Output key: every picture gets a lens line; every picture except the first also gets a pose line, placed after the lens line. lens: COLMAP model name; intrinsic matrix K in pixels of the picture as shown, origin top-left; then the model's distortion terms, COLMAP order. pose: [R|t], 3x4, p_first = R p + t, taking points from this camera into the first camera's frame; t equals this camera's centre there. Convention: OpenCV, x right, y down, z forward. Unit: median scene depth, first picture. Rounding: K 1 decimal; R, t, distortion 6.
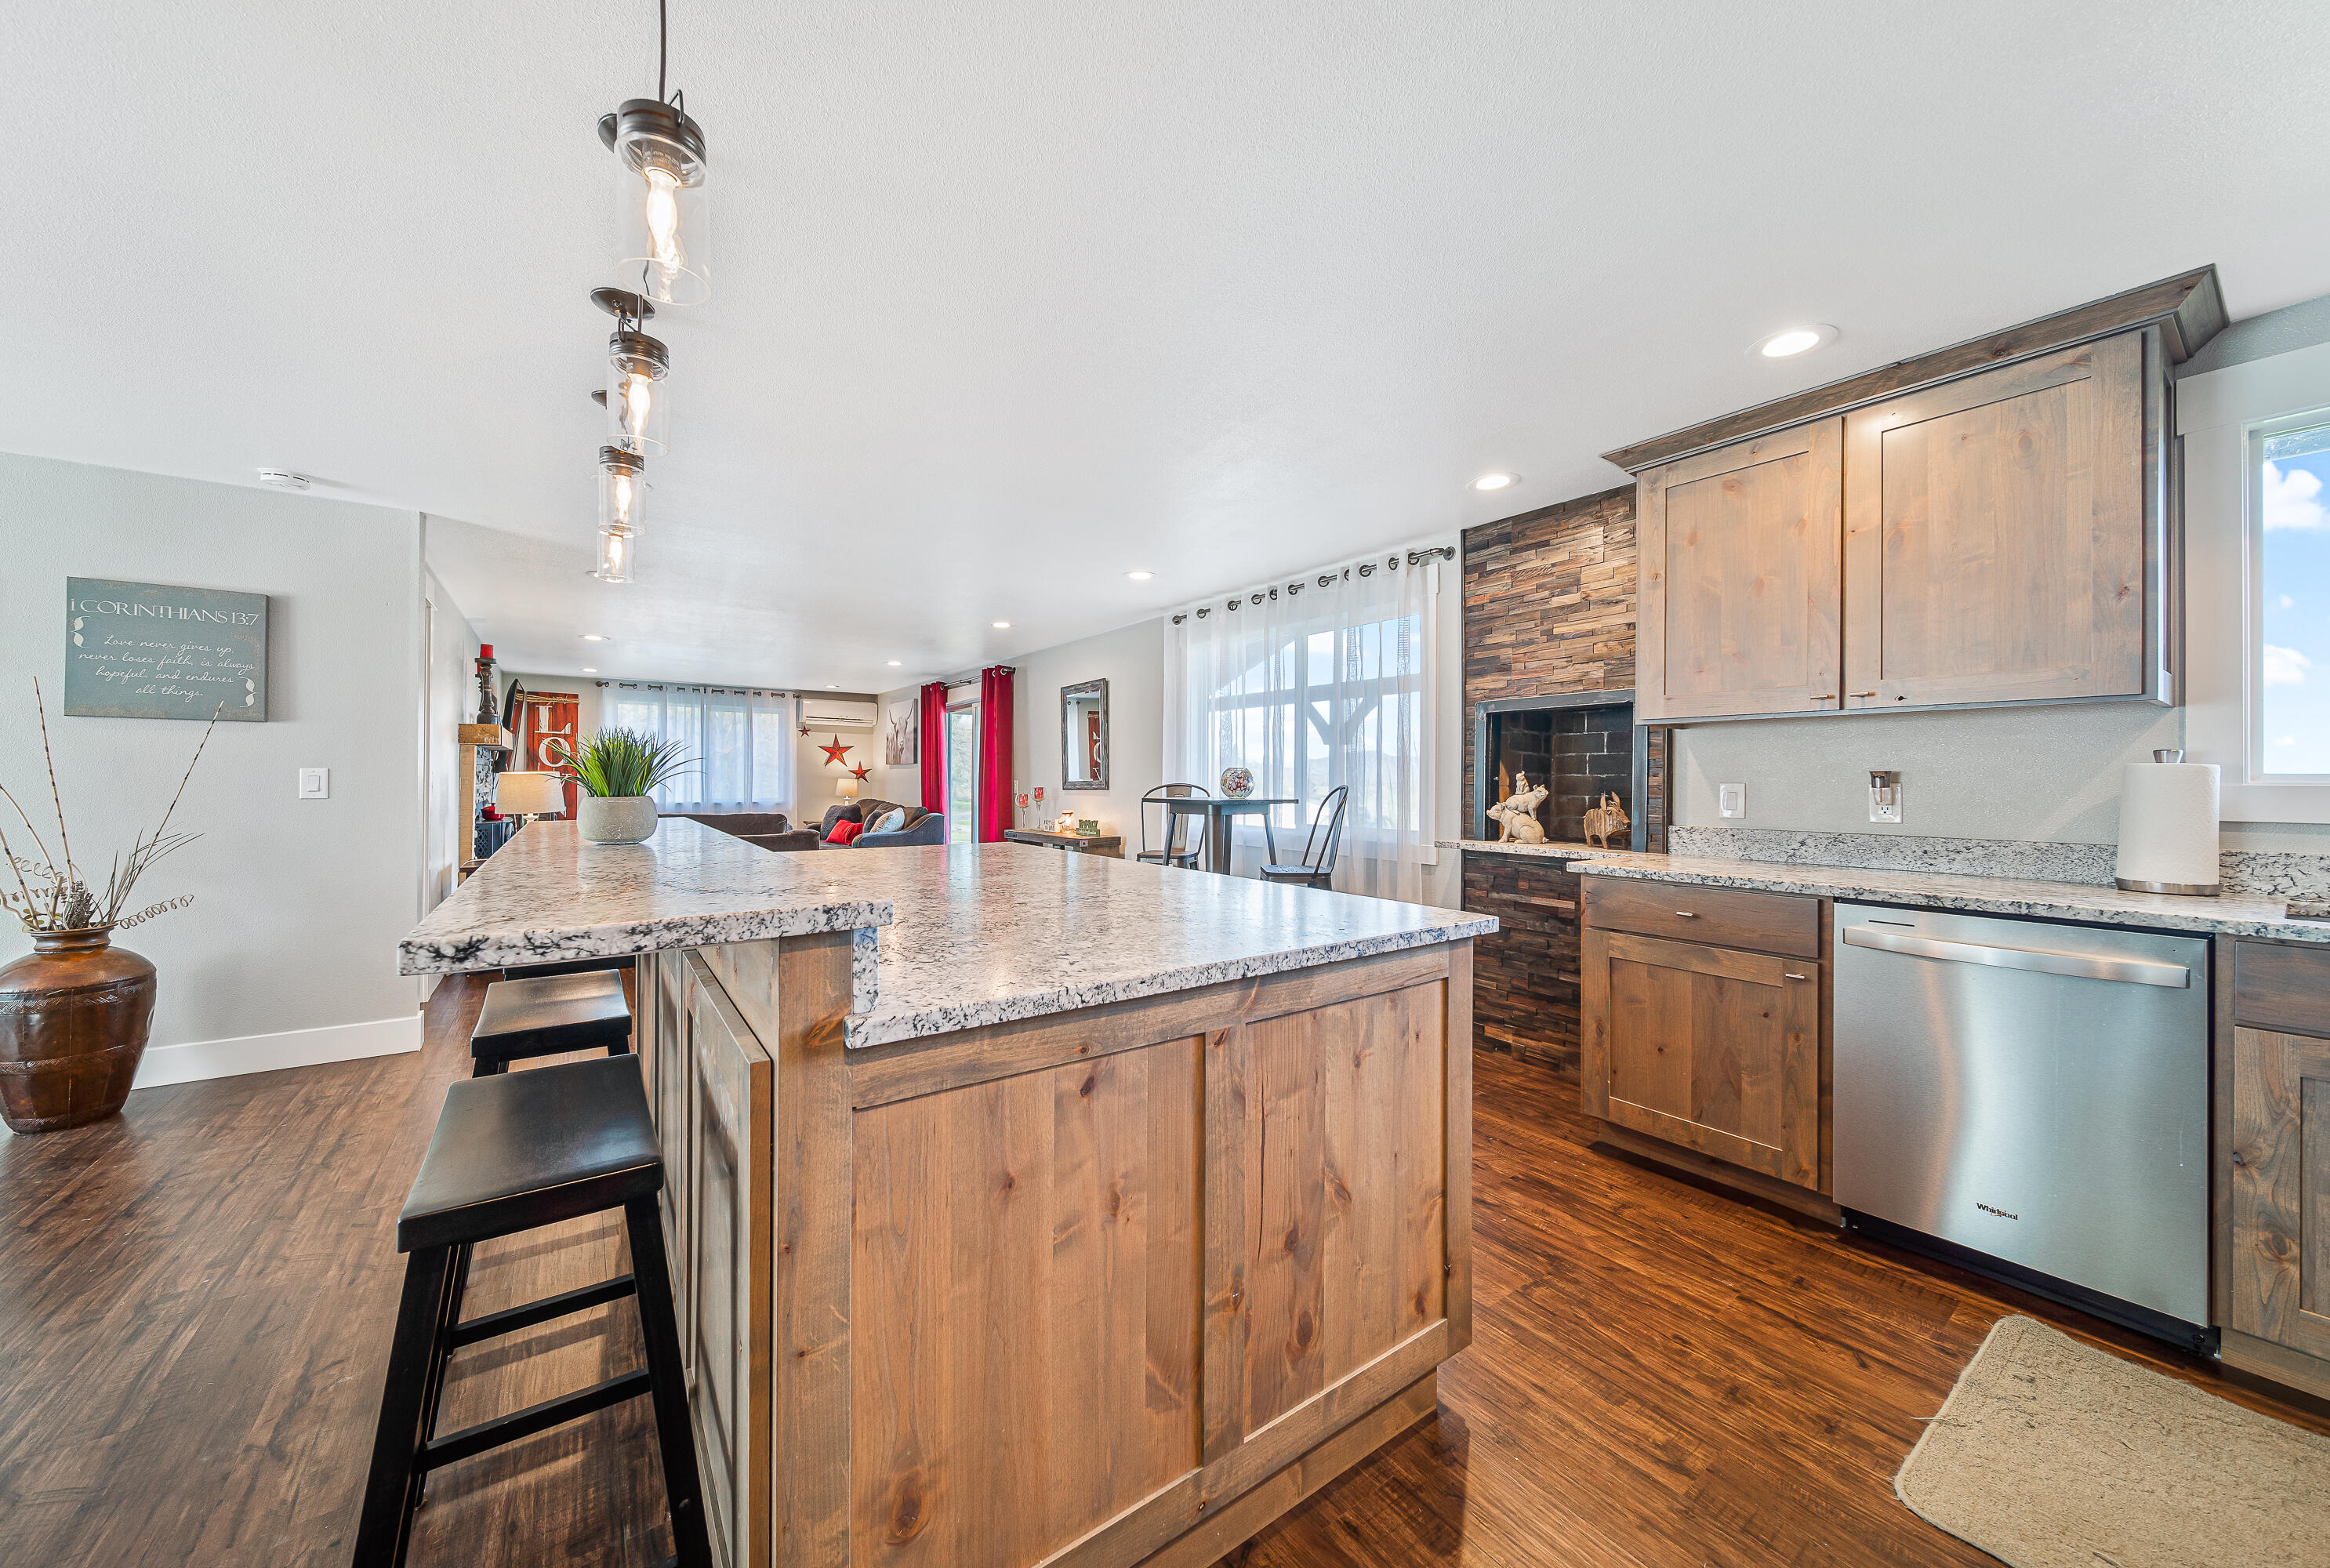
lens RADIAL K [[817.6, 0, 1158.7], [0, 817.6, 774.2], [0, 0, 1]] dist [0.000024, 0.000082]
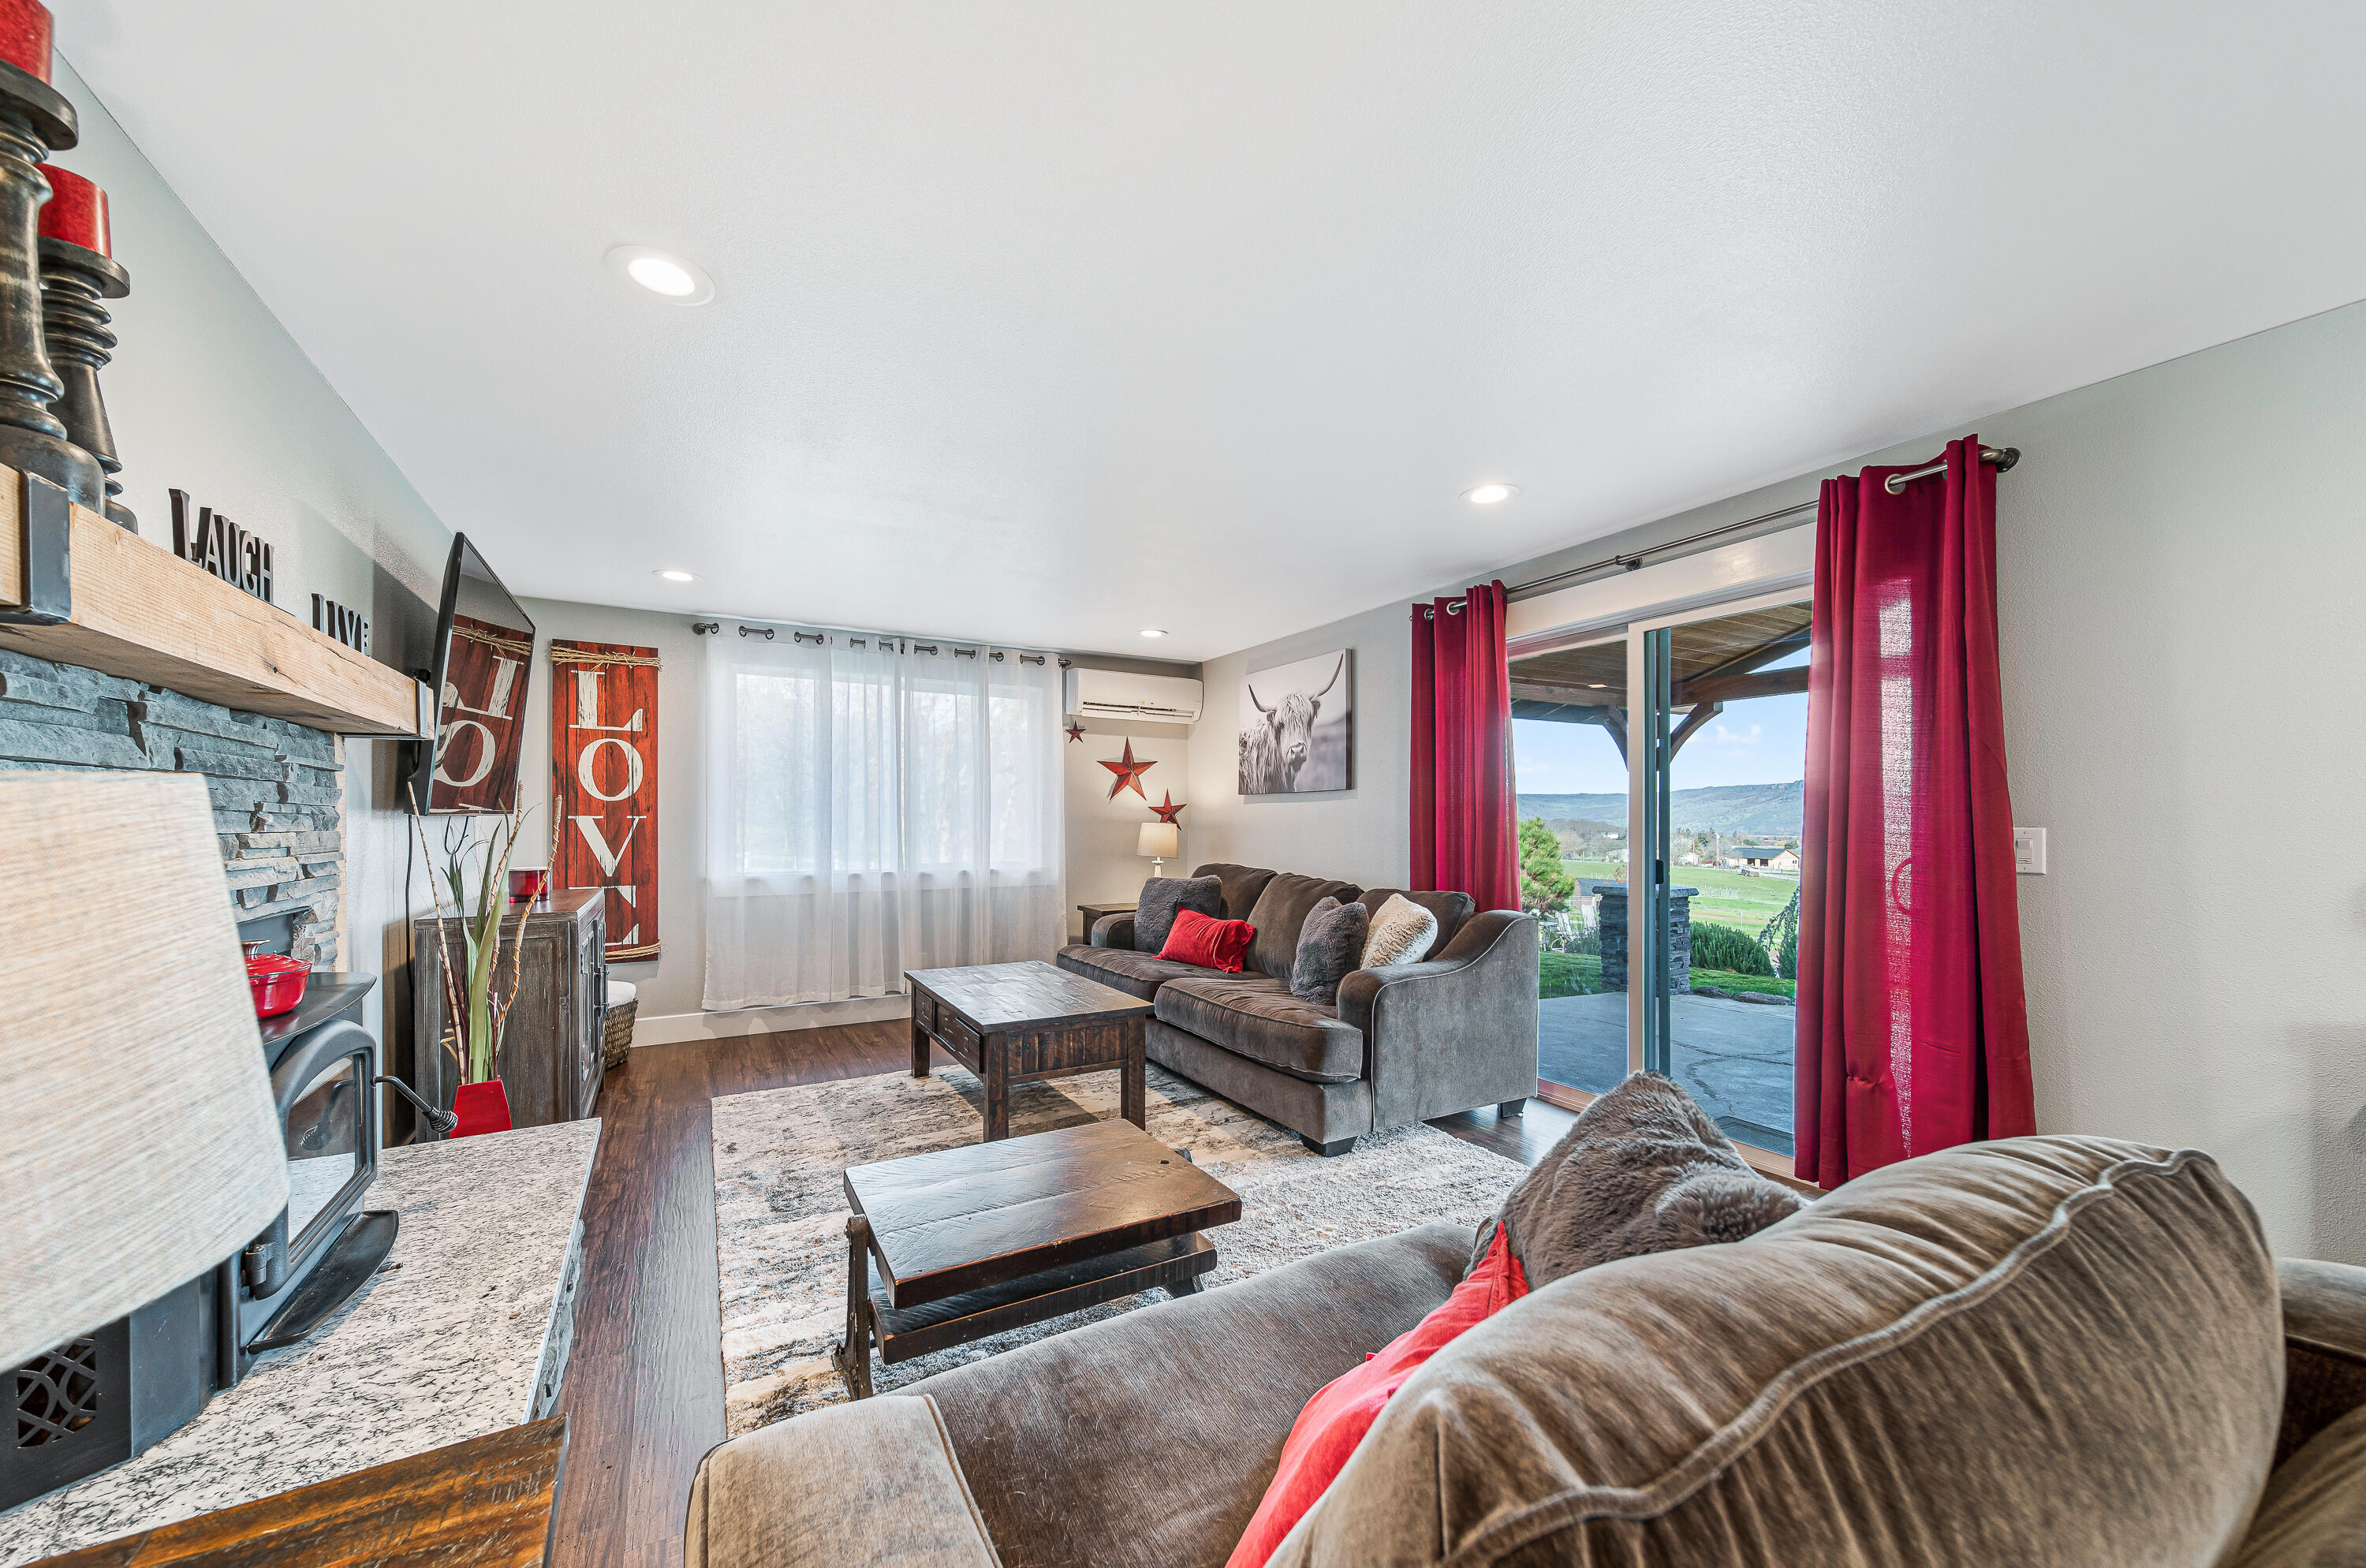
lens RADIAL K [[849.2, 0, 1186.2], [0, 849.2, 823.5], [0, 0, 1]] dist [-0.000330, -0.000046]
pose [[0.995889, -0.007681, -0.090256, -1.095449], [0.008441, 0.999932, 0.008033, 0.006743], [0.090188, -0.008761, 0.995886, 1.627091]]
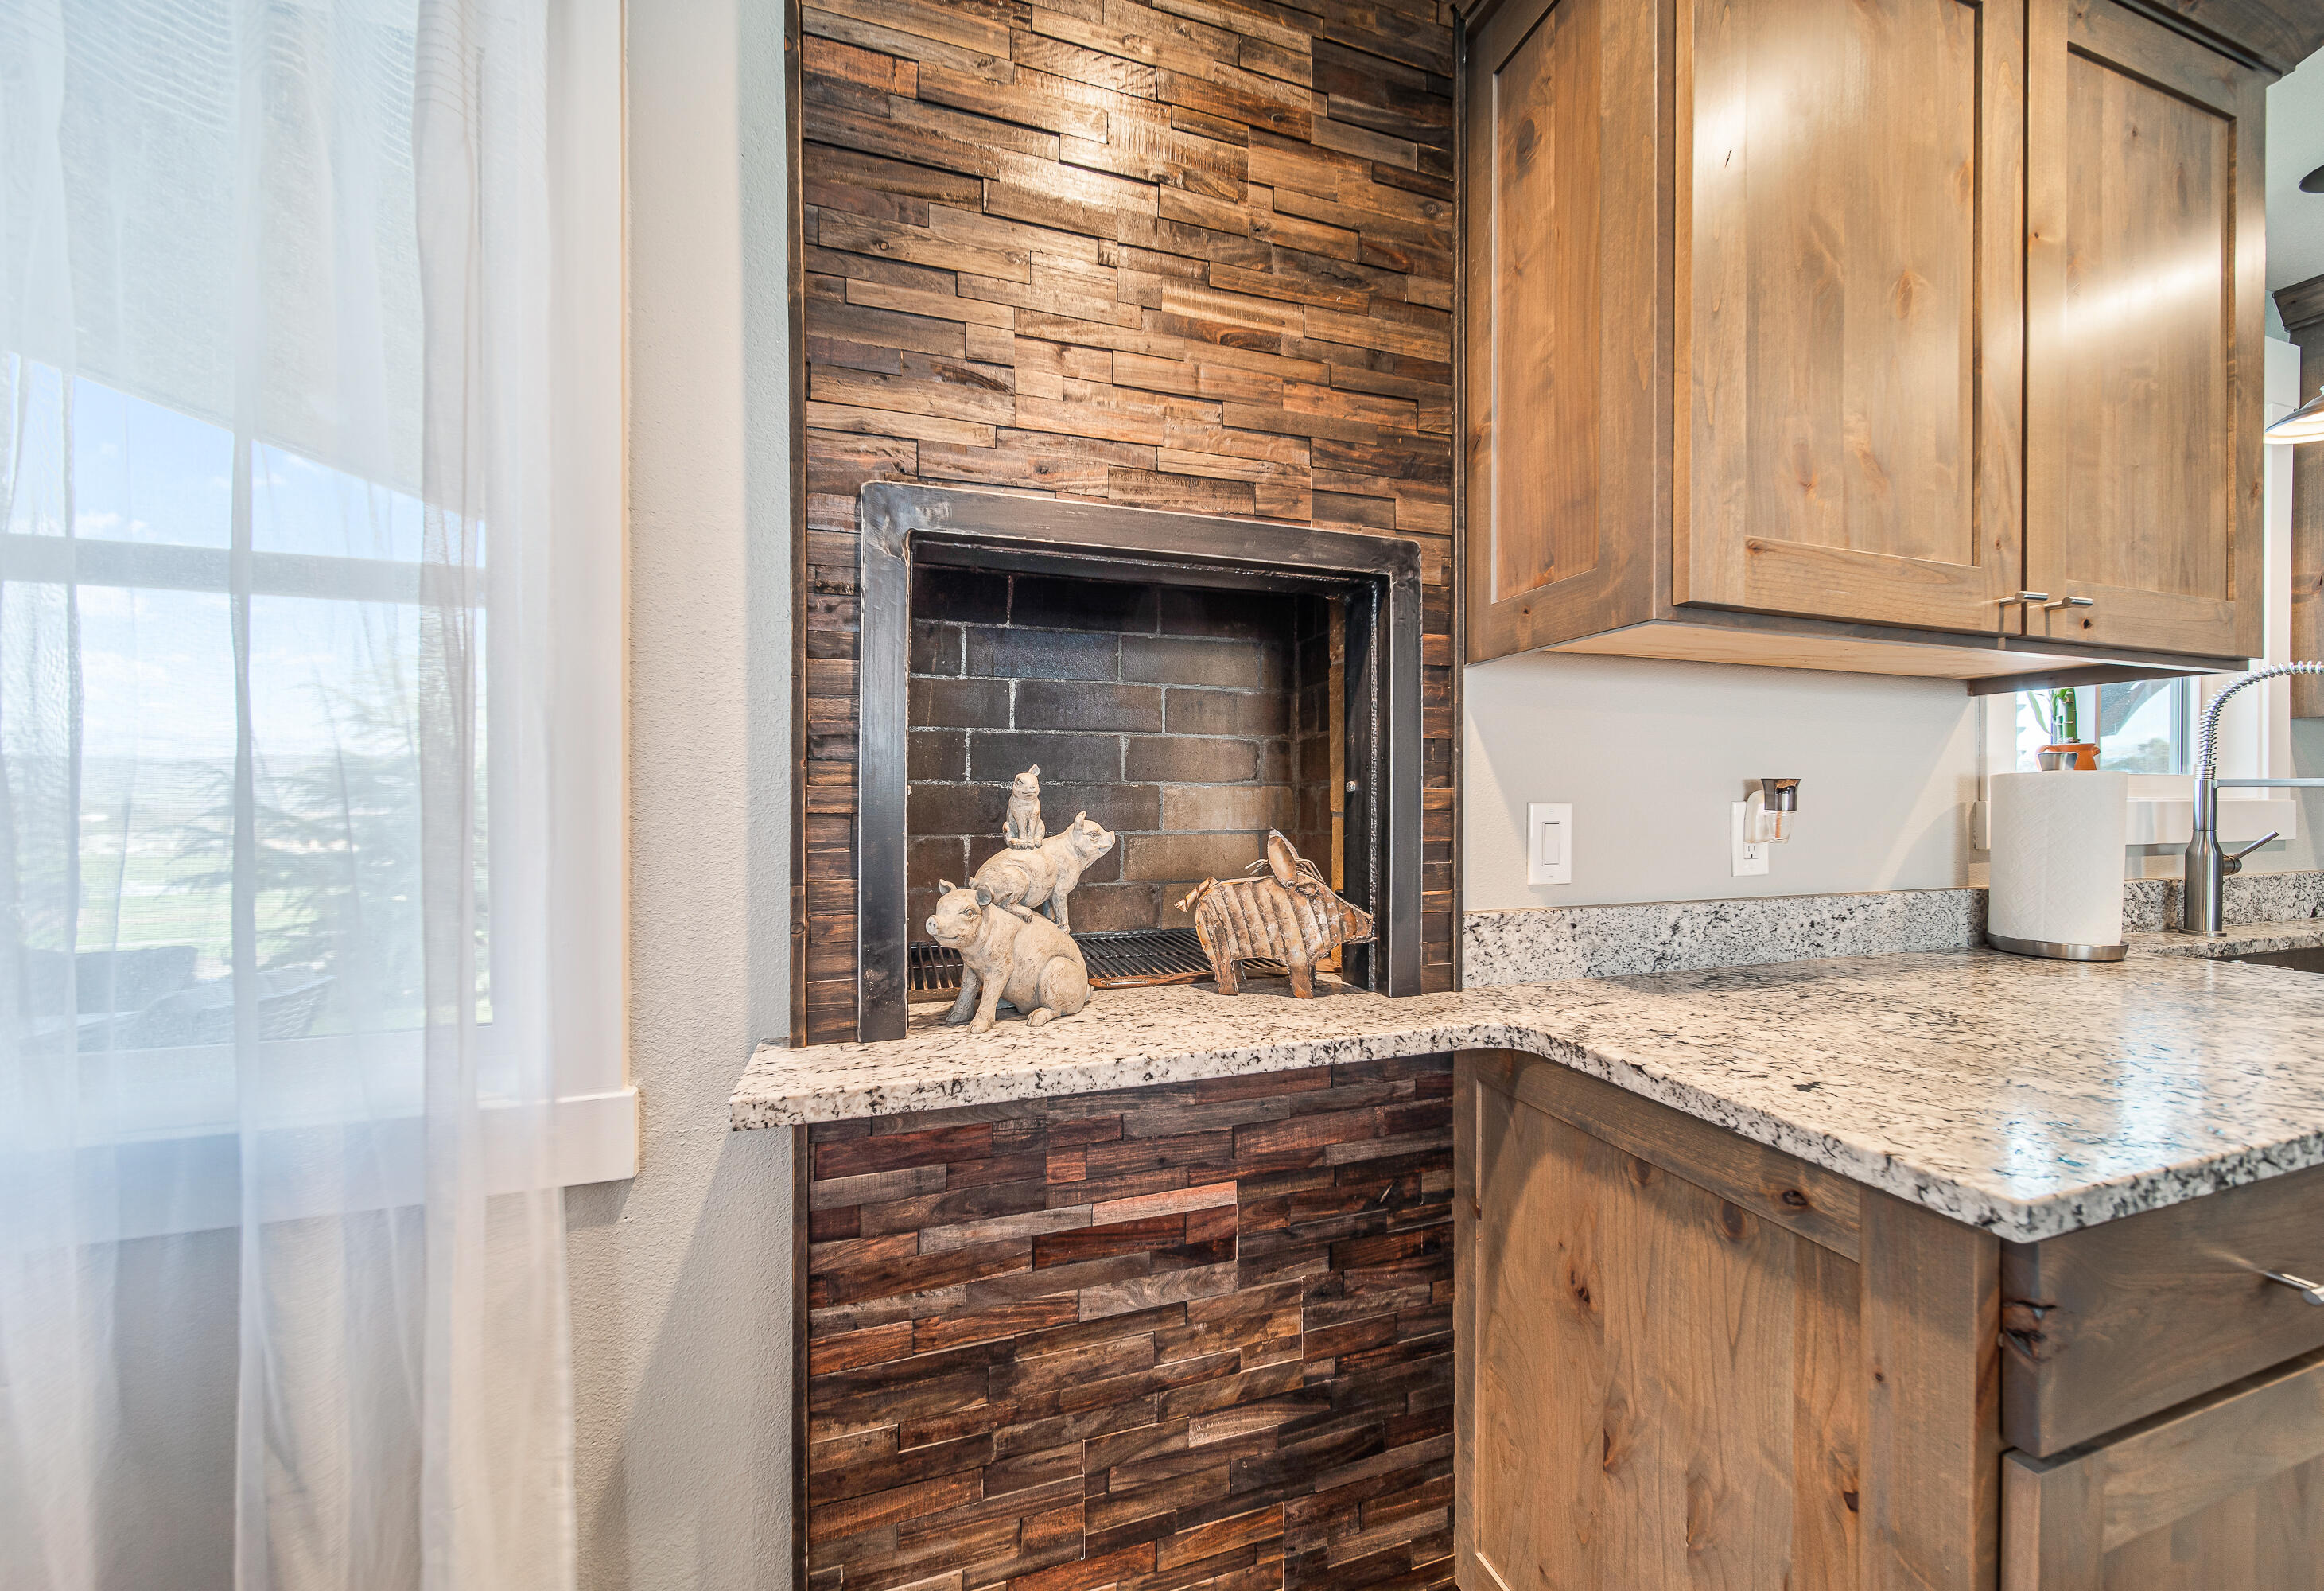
lens RADIAL K [[837.9, 0, 1162.0], [0, 837.9, 795.5], [0, 0, 1]] dist [0.000288, -0.000139]
pose [[0.302808, -0.009567, 0.953004, 0.202146], [-0.010077, 0.999862, 0.013239, 0.002908], [-0.952998, -0.013612, 0.302670, 0.979353]]
